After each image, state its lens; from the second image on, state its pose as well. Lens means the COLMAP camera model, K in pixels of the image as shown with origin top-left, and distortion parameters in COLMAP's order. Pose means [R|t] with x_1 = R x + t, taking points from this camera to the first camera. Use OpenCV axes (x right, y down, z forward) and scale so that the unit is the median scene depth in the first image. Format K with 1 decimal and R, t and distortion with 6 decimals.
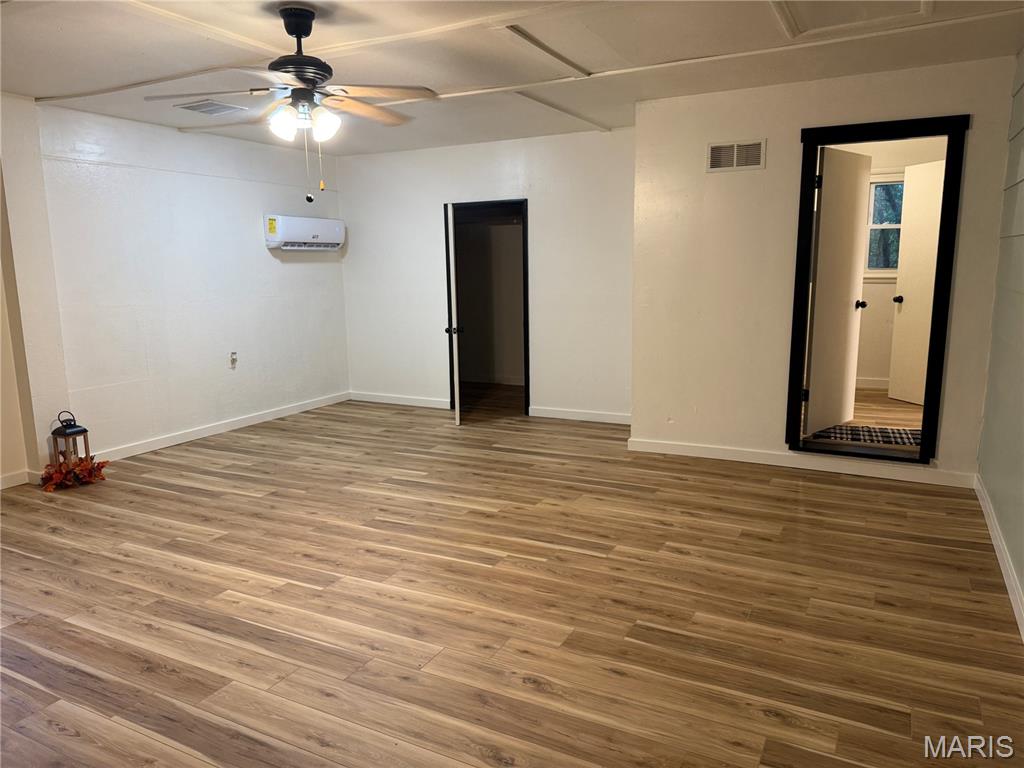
lens RADIAL K [[716.5, 0, 512.3], [0, 716.5, 386.9], [0, 0, 1]] dist [0.062413, -0.020007]
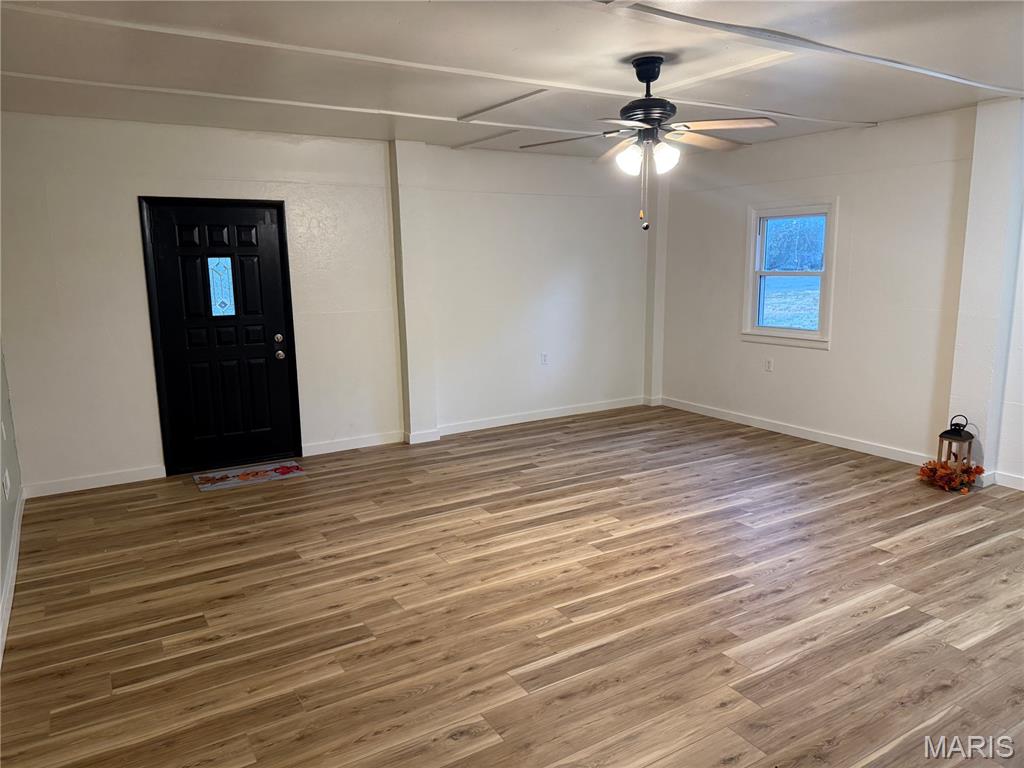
lens RADIAL K [[716.5, 0, 511.6], [0, 716.5, 384.8], [0, 0, 1]] dist [0.062413, -0.020007]
pose [[-0.504687, 0.175021, -0.845375, 0.772329], [-0.126726, 0.953607, 0.273084, -0.290150], [0.853950, 0.244953, -0.459094, 1.346427]]
